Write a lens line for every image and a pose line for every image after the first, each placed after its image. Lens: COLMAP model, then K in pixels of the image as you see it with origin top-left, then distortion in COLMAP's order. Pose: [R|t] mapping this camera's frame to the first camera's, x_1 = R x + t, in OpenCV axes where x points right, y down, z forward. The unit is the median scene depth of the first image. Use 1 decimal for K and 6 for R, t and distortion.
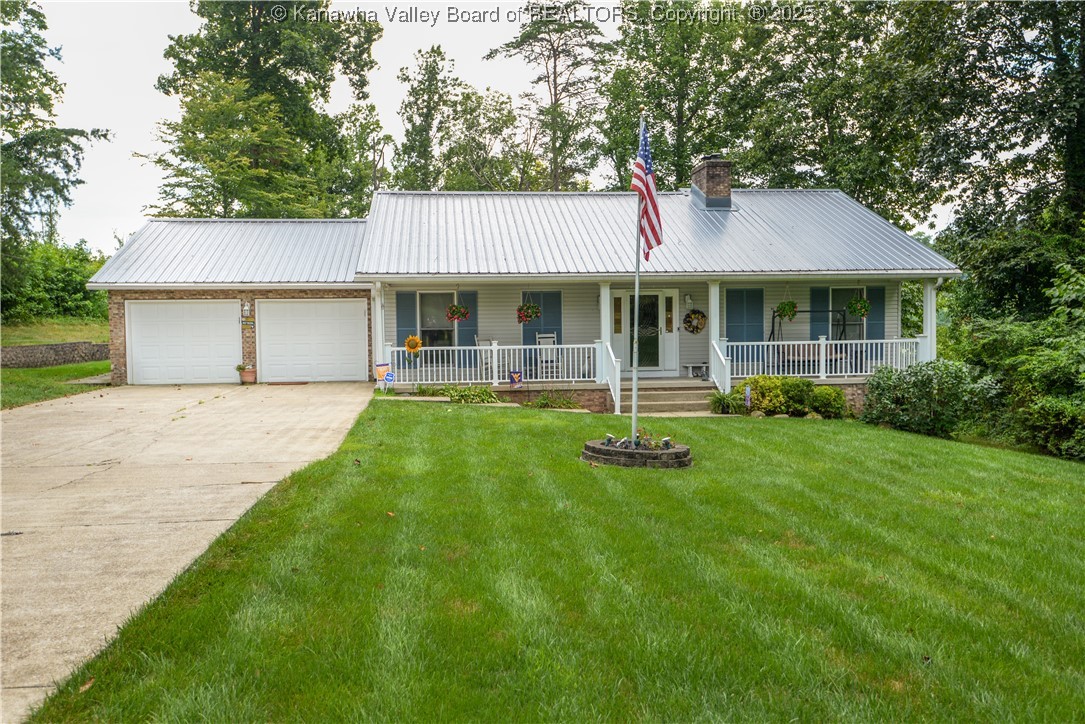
lens RADIAL K [[962.8, 0, 543.7], [0, 962.8, 361.6], [0, 0, 1]] dist [0.032945, 0.011540]
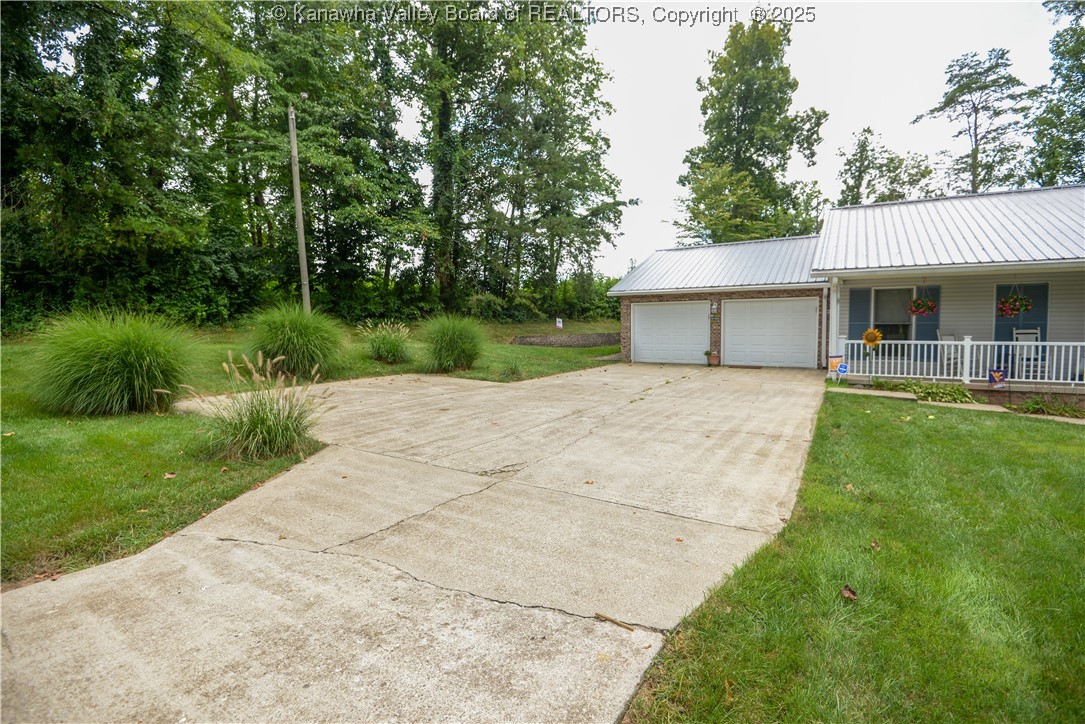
lens RADIAL K [[497.3, 0, 540.9], [0, 497.3, 365.4], [0, 0, 1]] dist [-0.033261, -0.006736]
pose [[0.785959, 0.051903, -0.616096, -0.079058], [-0.024979, 0.998322, 0.052238, -0.006045], [0.617774, -0.025667, 0.785937, 0.334884]]
